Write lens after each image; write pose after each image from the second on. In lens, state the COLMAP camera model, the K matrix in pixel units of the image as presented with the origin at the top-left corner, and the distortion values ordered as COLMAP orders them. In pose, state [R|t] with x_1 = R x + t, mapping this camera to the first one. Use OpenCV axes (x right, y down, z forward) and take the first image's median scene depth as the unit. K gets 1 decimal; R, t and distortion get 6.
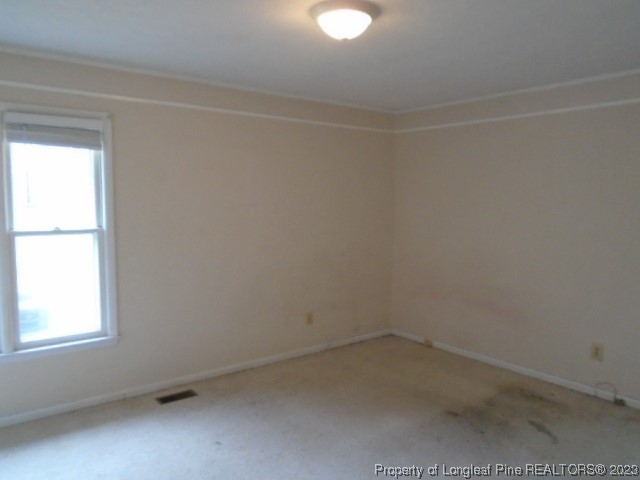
lens RADIAL K [[477.4, 0, 320.0], [0, 477.4, 240.0], [0, 0, 1]] dist [-0.001995, -0.001327]
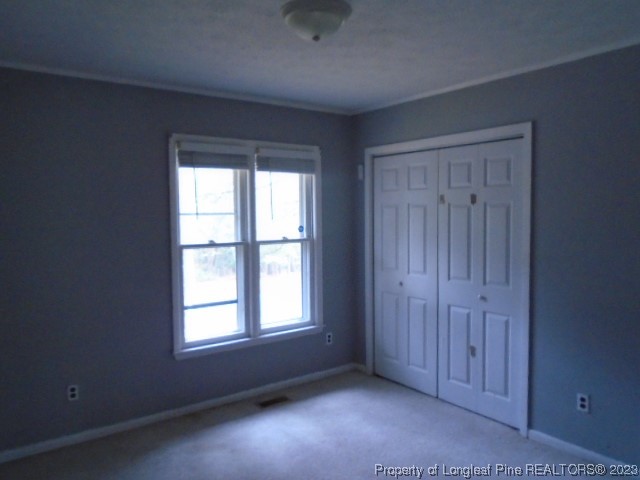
lens RADIAL K [[518.8, 0, 320.0], [0, 518.8, 240.0], [0, 0, 1]] dist [0.002341, 0.001493]
pose [[0.999565, -0.018248, 0.023171, -0.386776], [0.019088, 0.999148, -0.036580, 0.026366], [-0.022484, 0.037006, 0.999062, -0.288549]]
